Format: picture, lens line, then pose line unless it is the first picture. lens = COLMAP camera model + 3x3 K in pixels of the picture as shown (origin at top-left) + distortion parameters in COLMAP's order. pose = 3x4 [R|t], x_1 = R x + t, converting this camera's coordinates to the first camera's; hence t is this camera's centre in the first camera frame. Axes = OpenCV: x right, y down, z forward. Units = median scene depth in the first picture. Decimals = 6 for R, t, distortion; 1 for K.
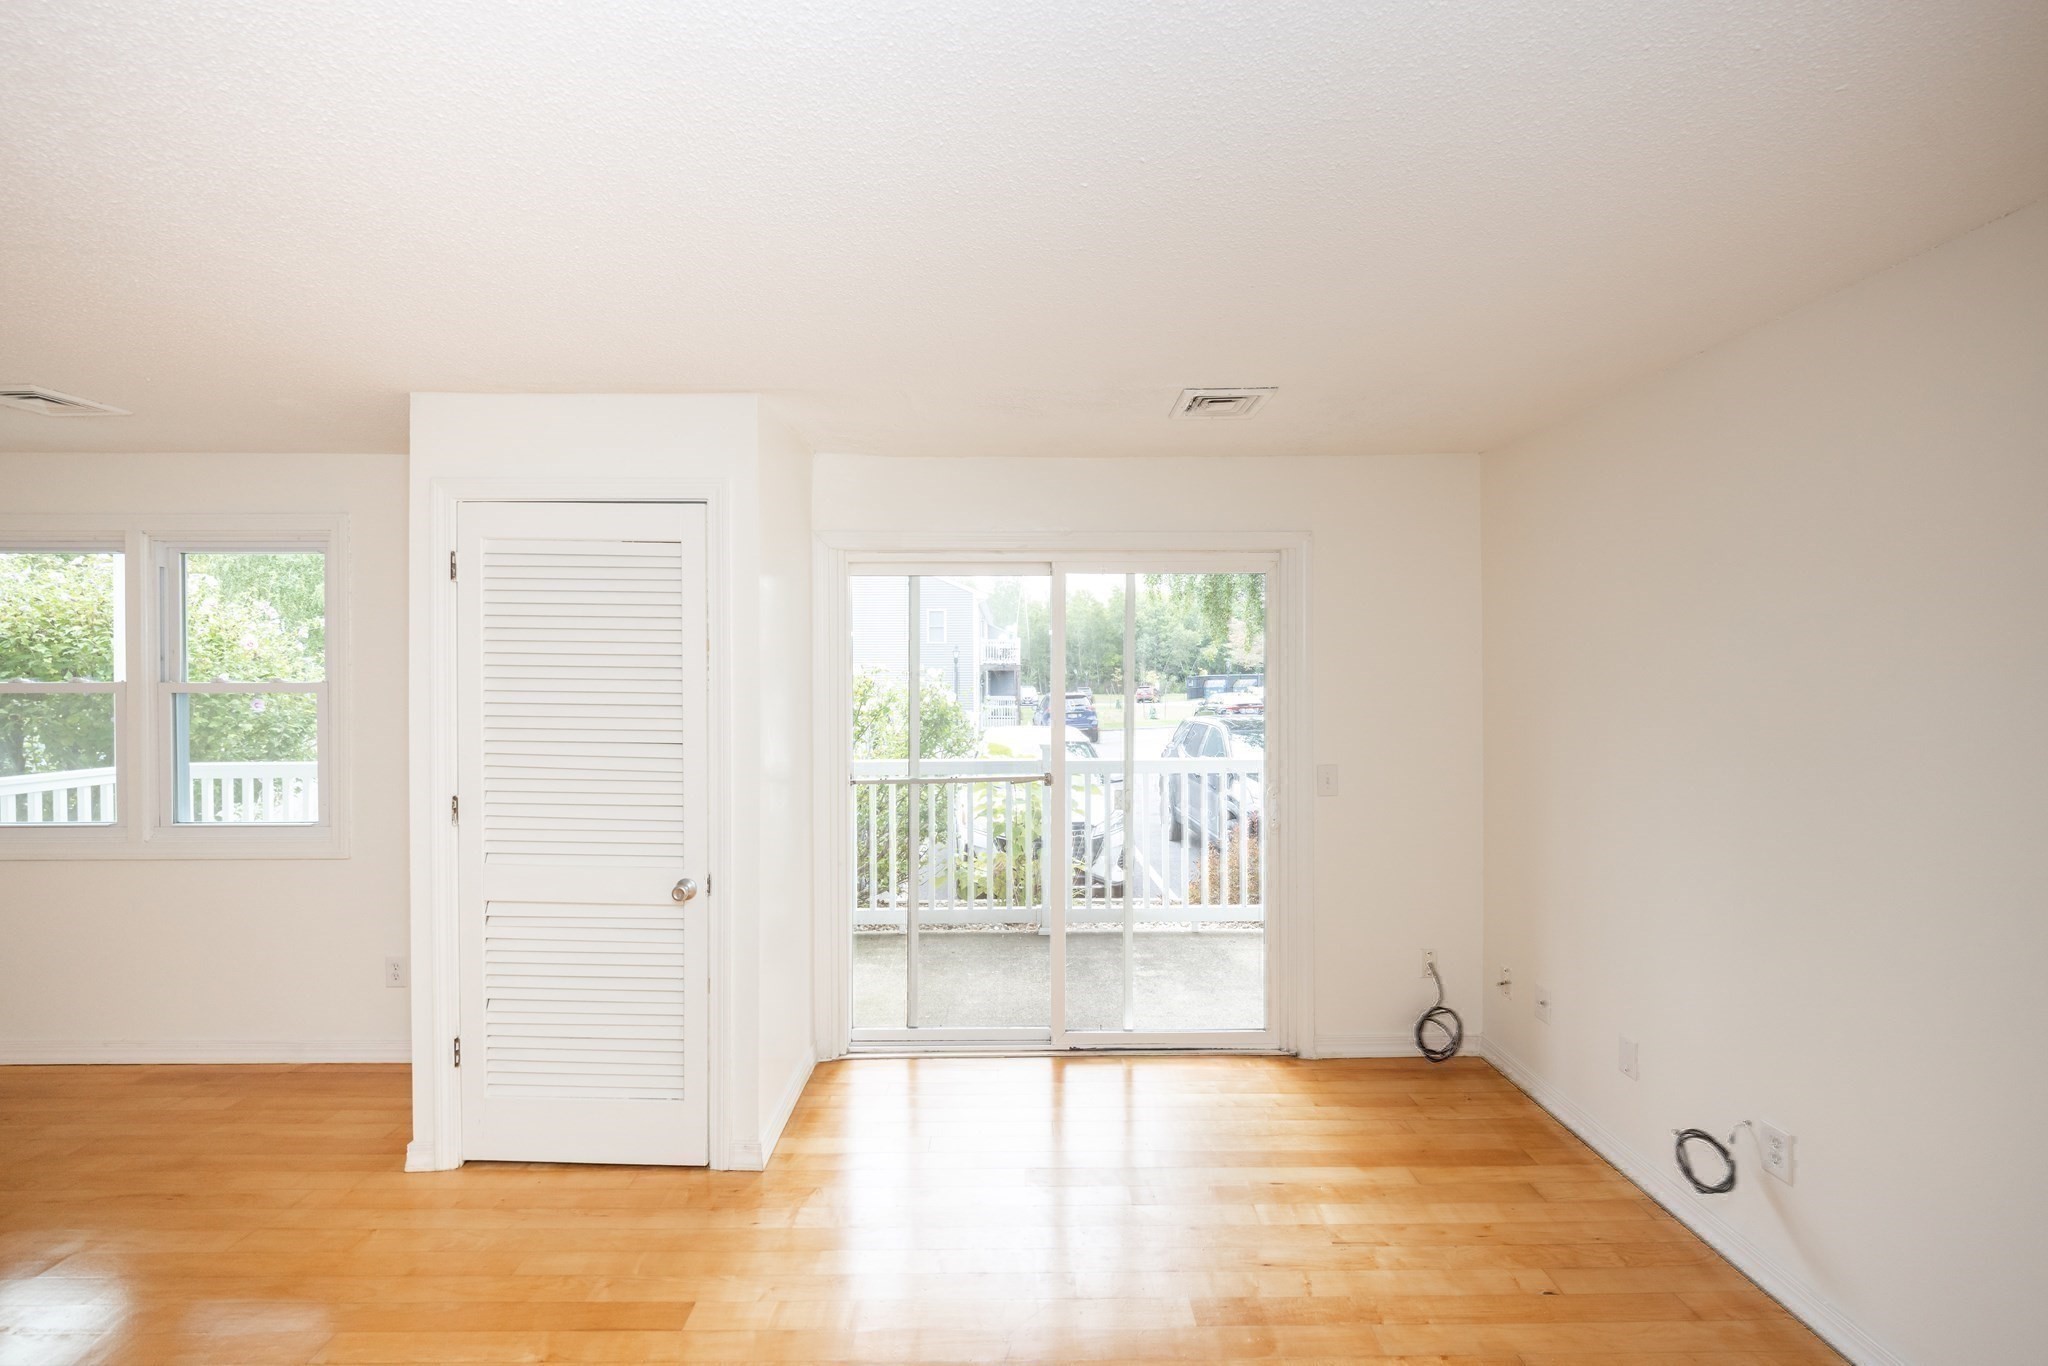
lens RADIAL K [[835.4, 0, 1009.8], [0, 835.4, 674.3], [0, 0, 1]] dist [-0.009385, 0.000748]
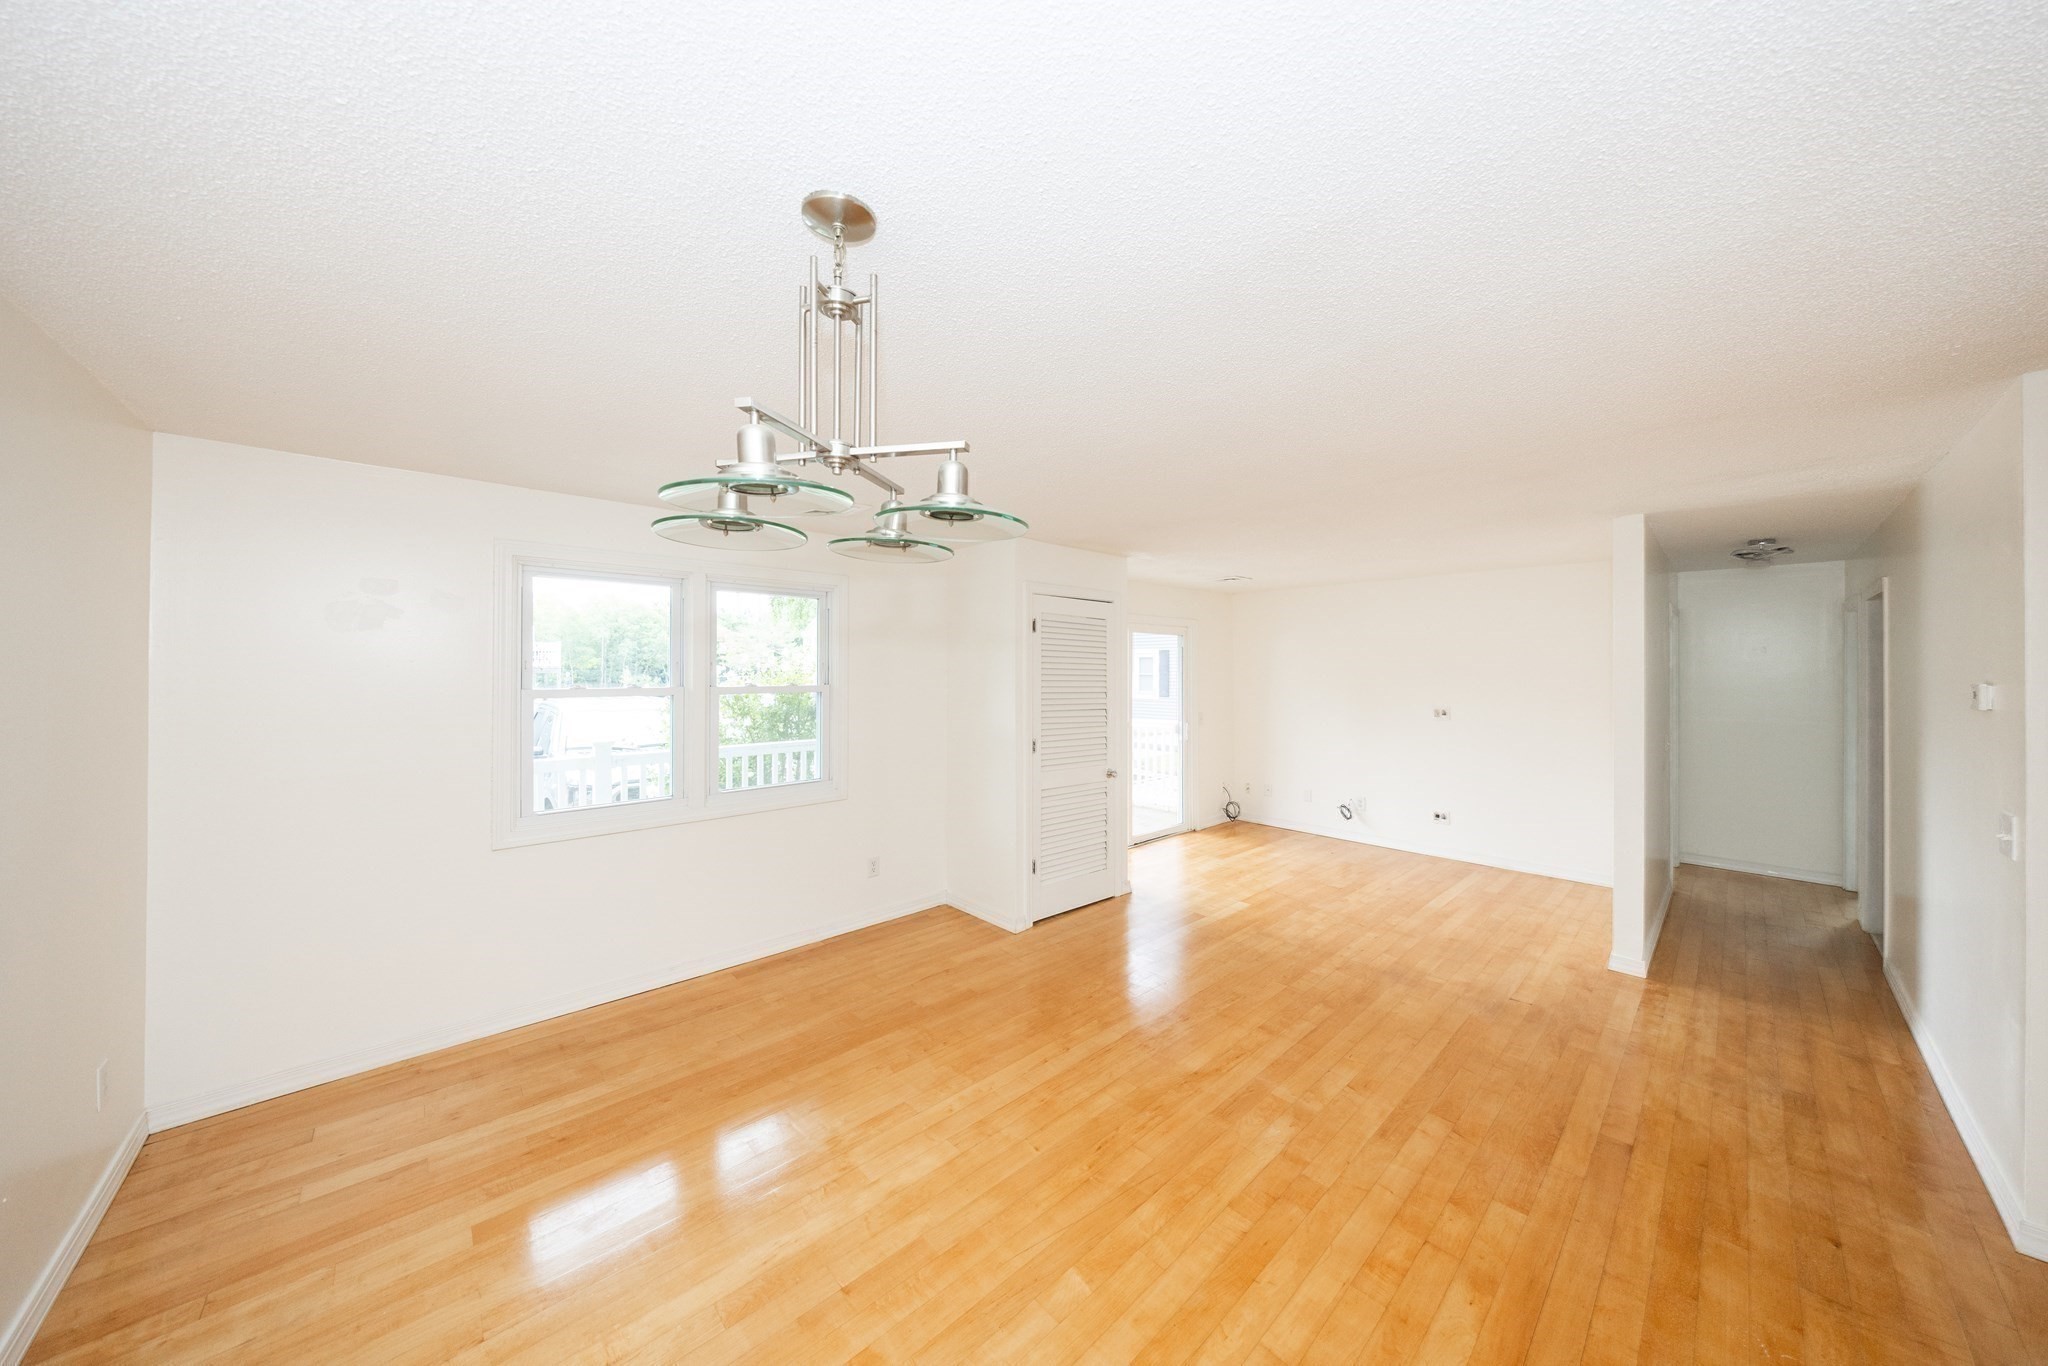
lens RADIAL K [[650.9, 0, 1040.7], [0, 650.9, 668.5], [0, 0, 1]] dist [-0.006824, -0.000853]
pose [[0.742120, 0.003632, 0.670257, -1.471529], [0.003145, 0.999955, -0.008901, -0.012693], [-0.670259, 0.008714, 0.742076, -0.160899]]
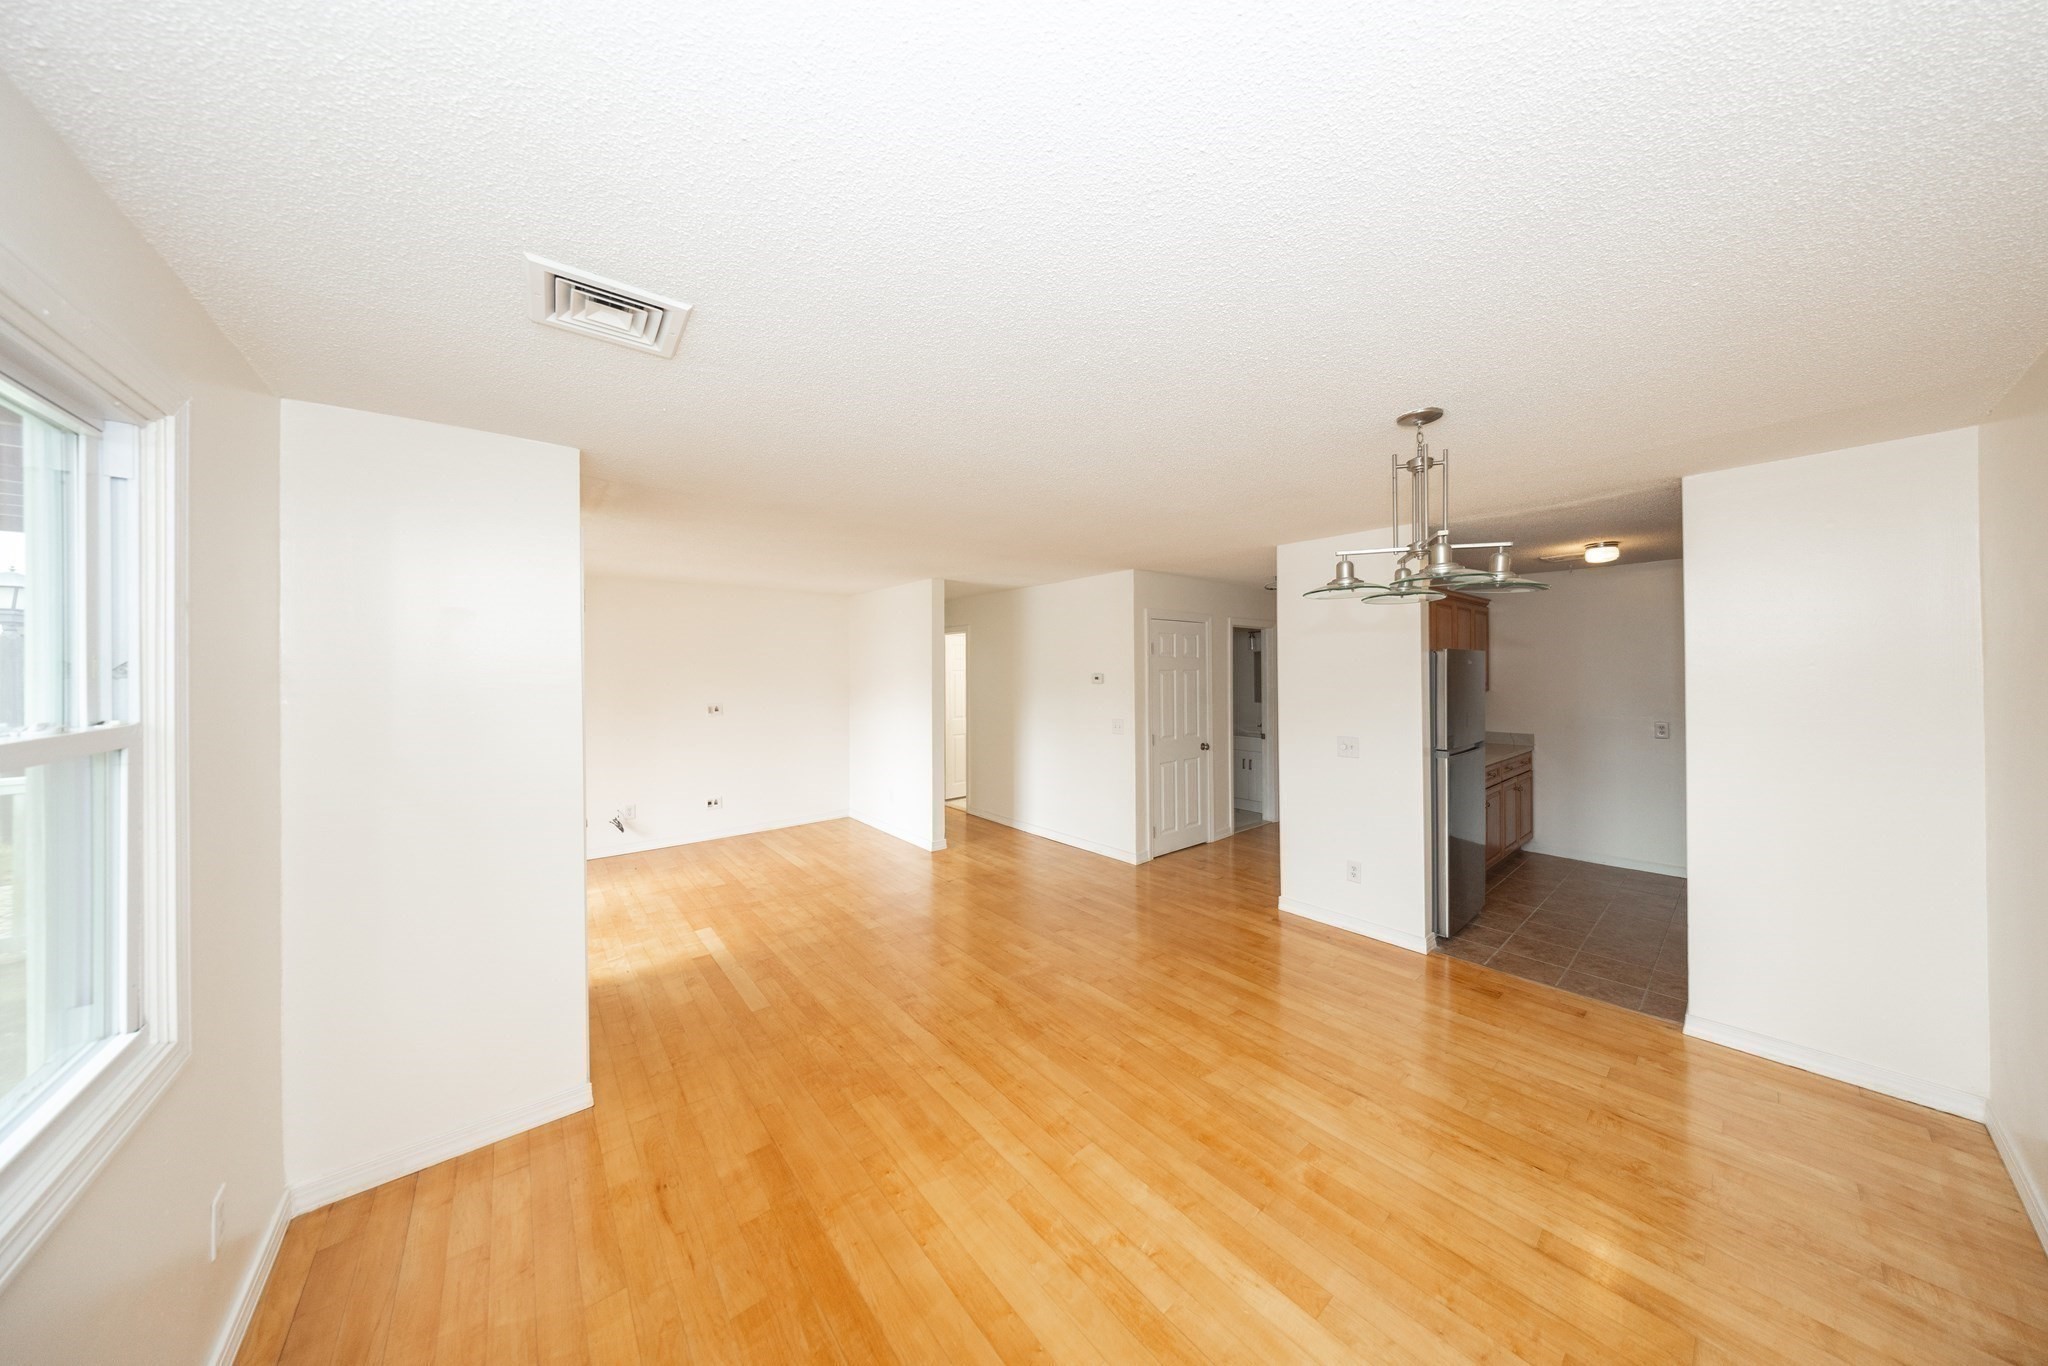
lens RADIAL K [[632.0, 0, 1059.3], [0, 632.0, 691.0], [0, 0, 1]] dist [-0.003040, -0.000188]
pose [[-0.641218, -0.024847, 0.766956, -1.556251], [0.005217, 0.999311, 0.036736, -0.011775], [-0.767341, 0.027557, -0.640647, 0.883257]]
